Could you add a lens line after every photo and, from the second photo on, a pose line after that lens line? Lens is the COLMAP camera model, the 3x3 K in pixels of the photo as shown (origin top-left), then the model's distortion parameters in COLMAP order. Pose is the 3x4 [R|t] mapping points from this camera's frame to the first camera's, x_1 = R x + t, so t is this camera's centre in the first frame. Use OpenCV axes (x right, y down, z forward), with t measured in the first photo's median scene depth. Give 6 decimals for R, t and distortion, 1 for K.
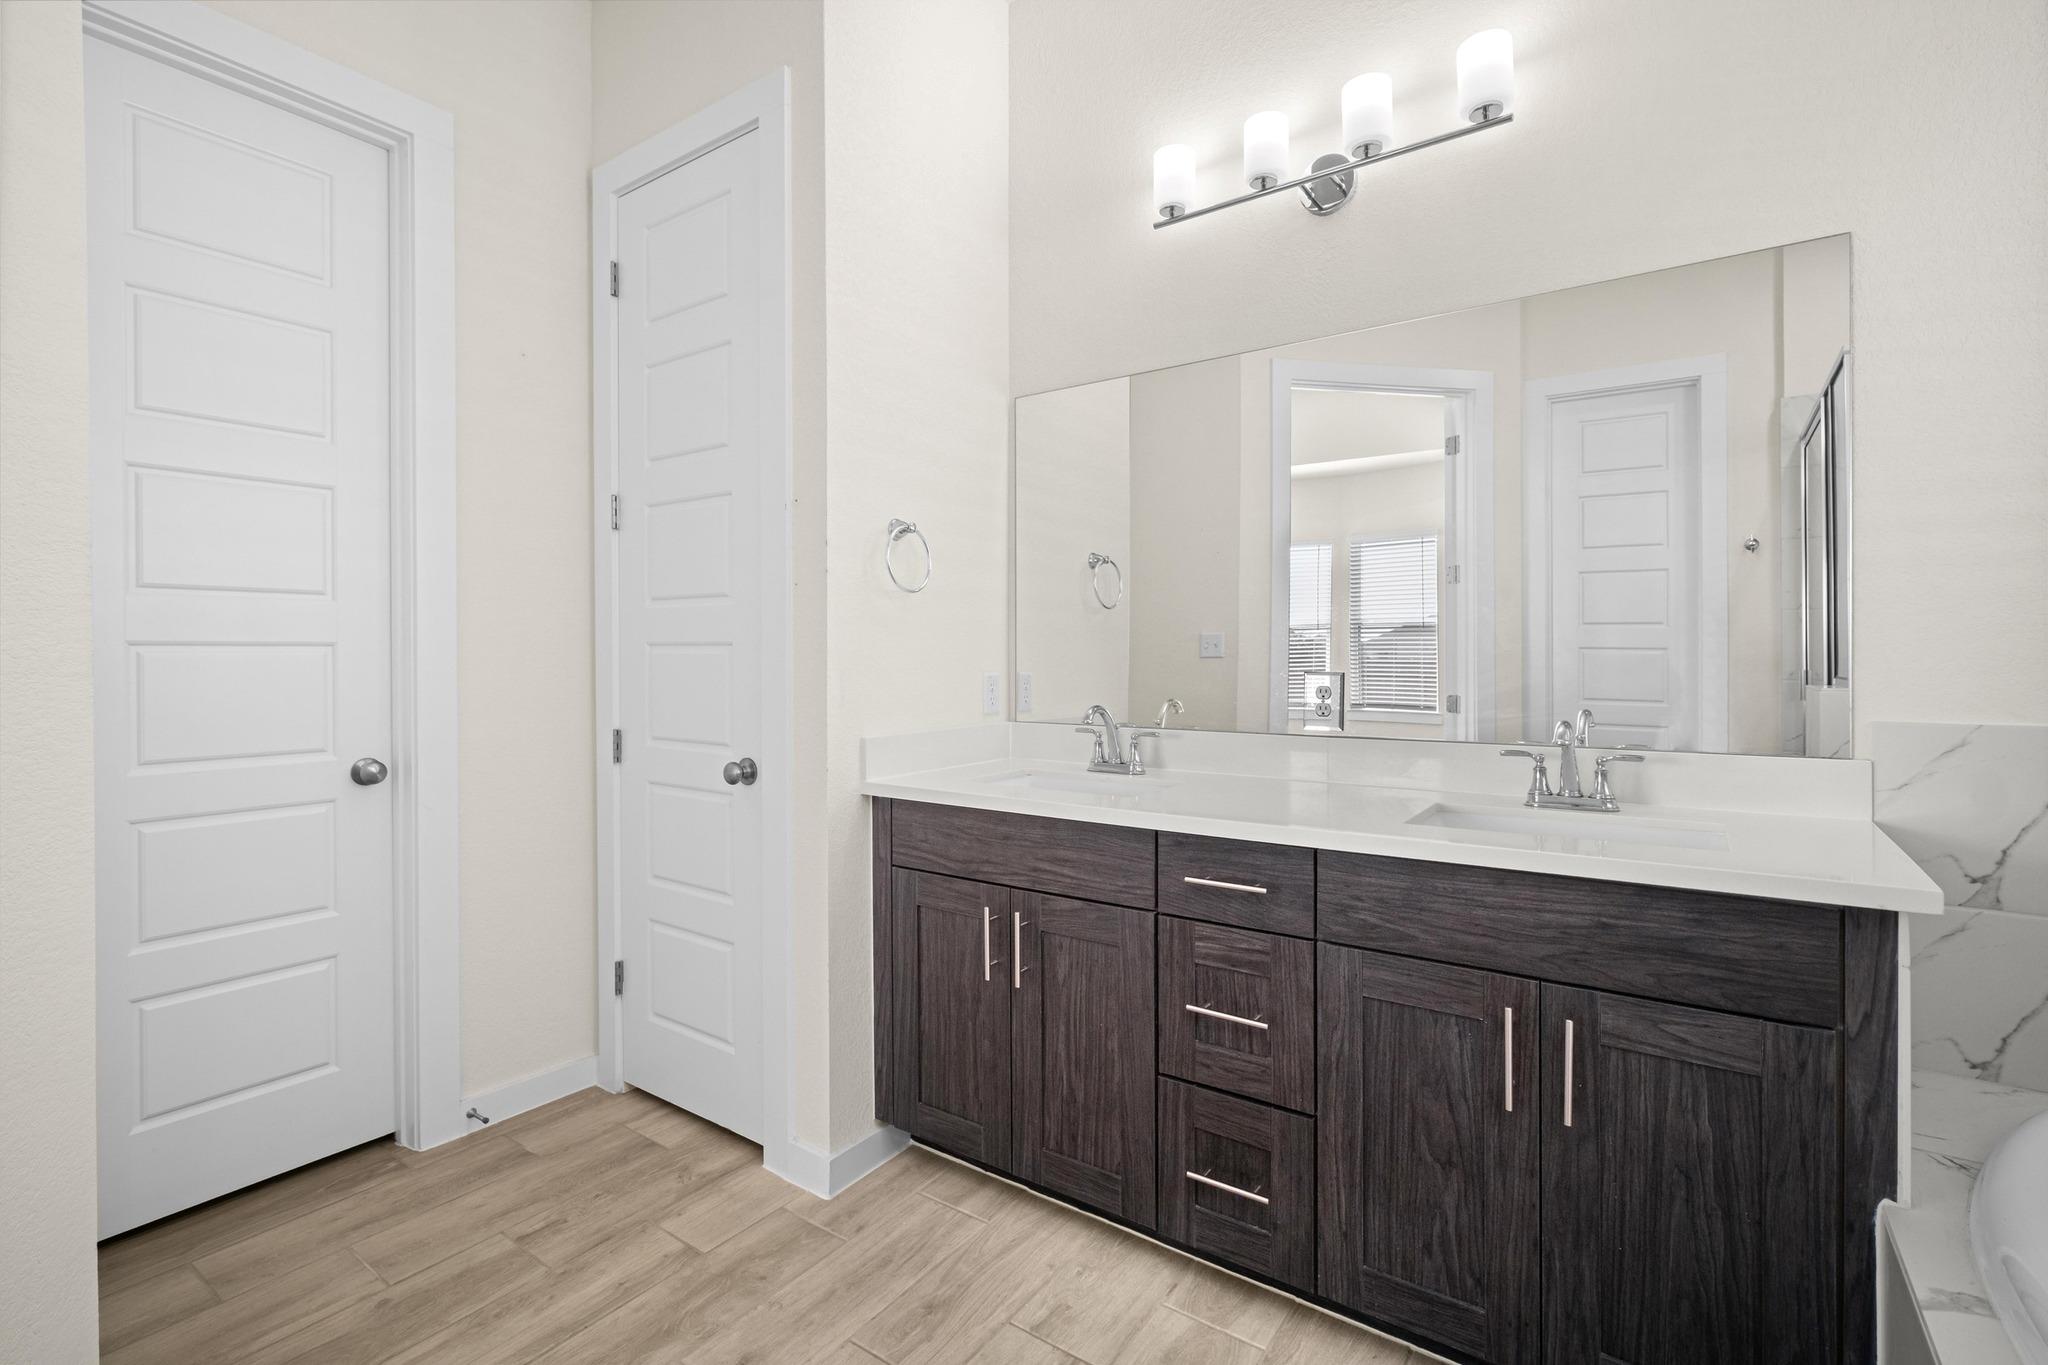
lens RADIAL K [[929.7, 0, 1032.0], [0, 929.7, 669.8], [0, 0, 1]] dist [-0.011622, 0.003246]
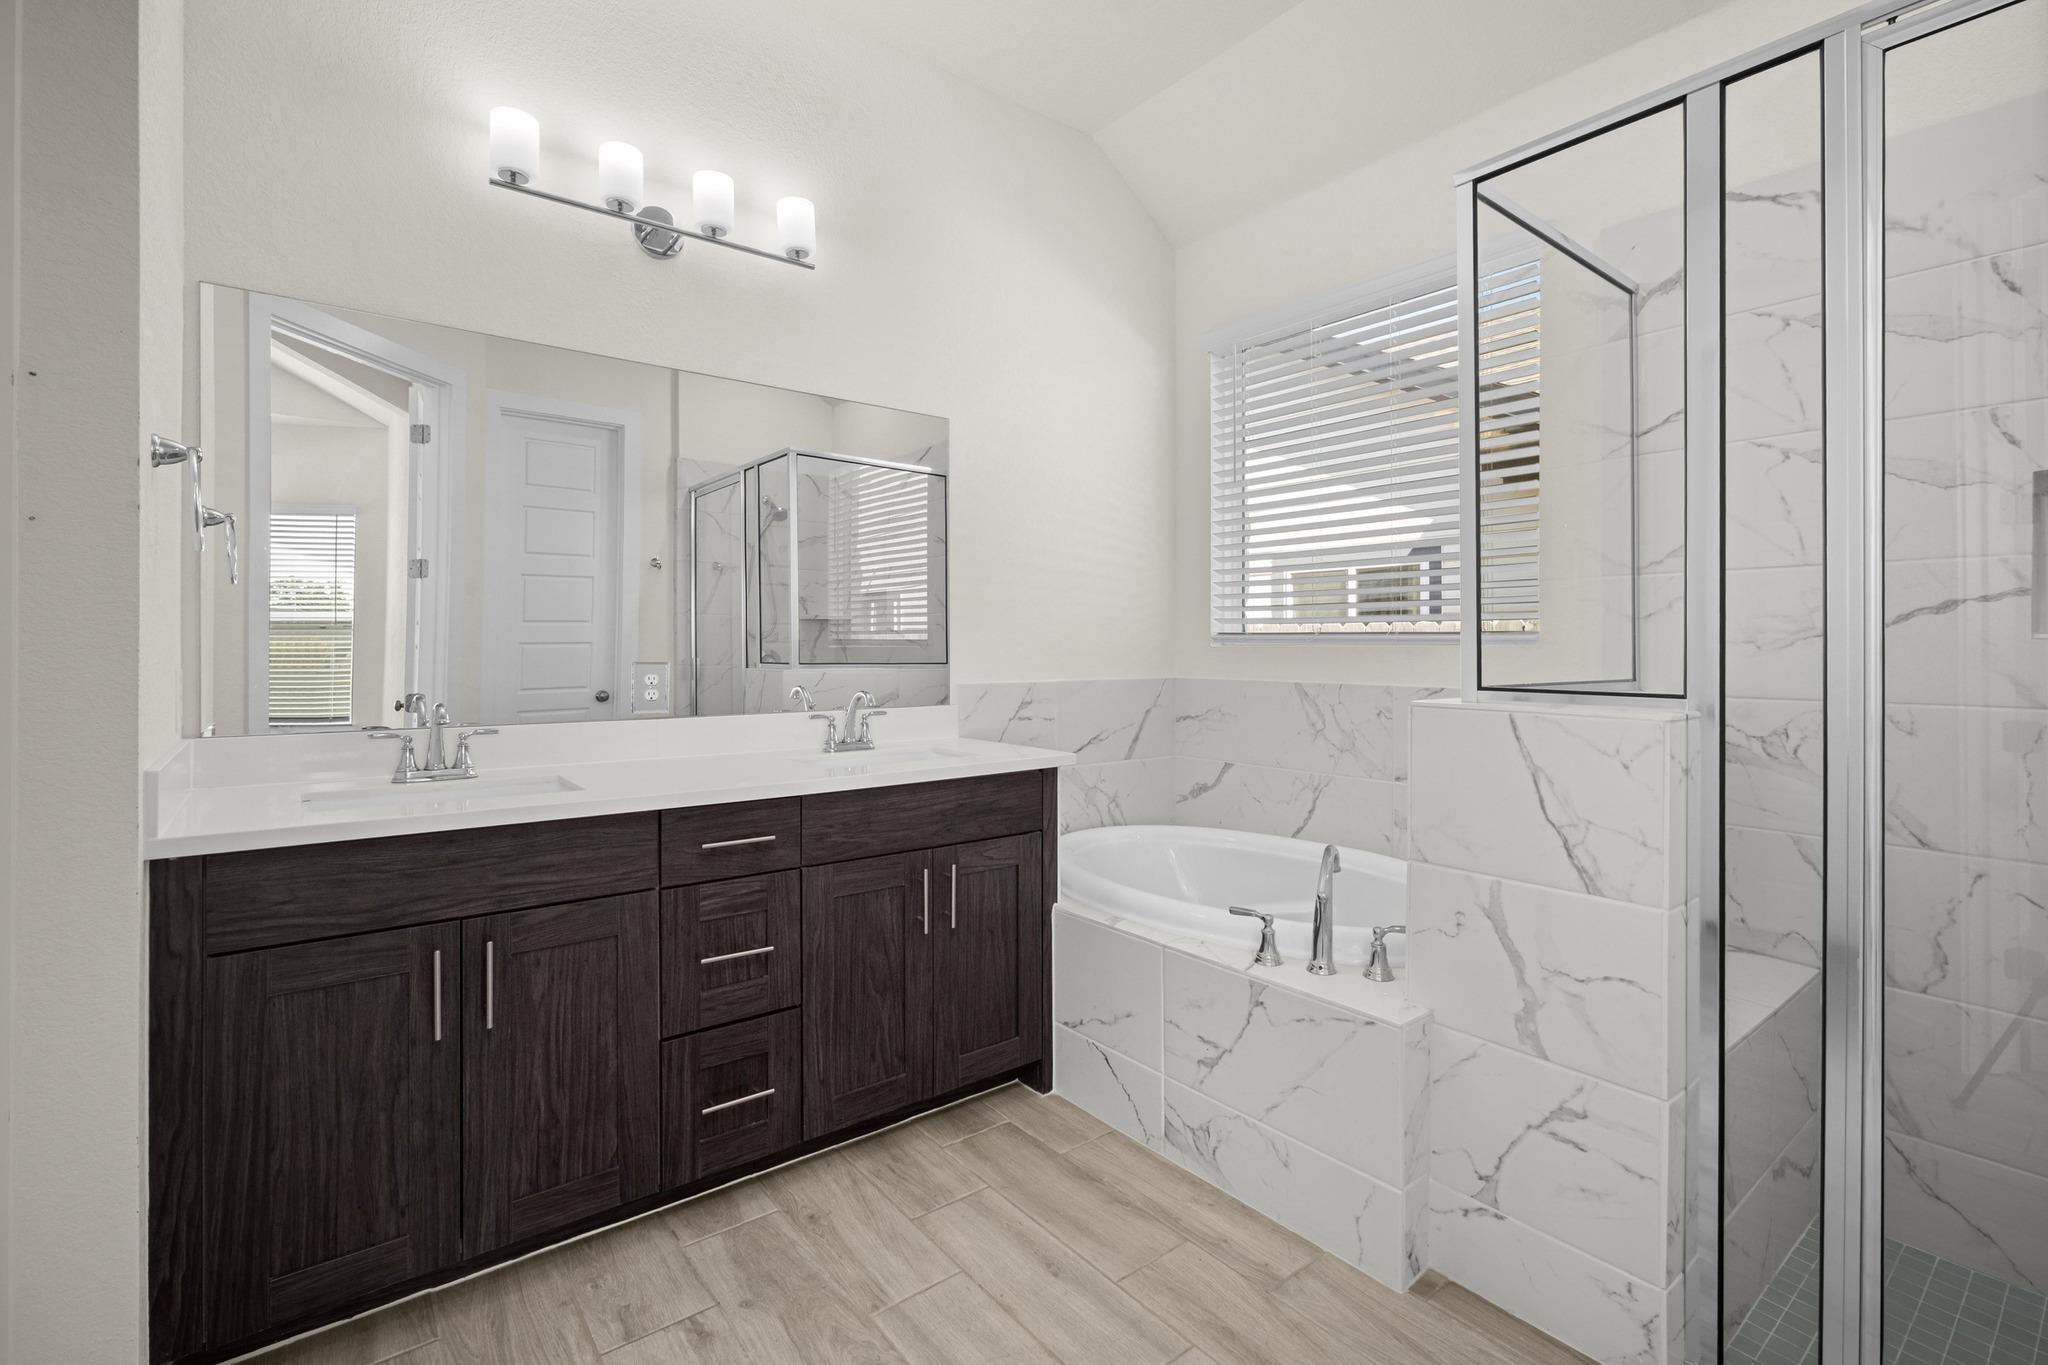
lens RADIAL K [[933.0, 0, 1009.6], [0, 933.0, 649.2], [0, 0, 1]] dist [-0.012607, 0.000459]
pose [[0.286112, 0.003915, 0.958188, -0.792757], [0.008771, 0.999939, -0.006704, -0.000977], [-0.958156, 0.010323, 0.286060, 0.321187]]
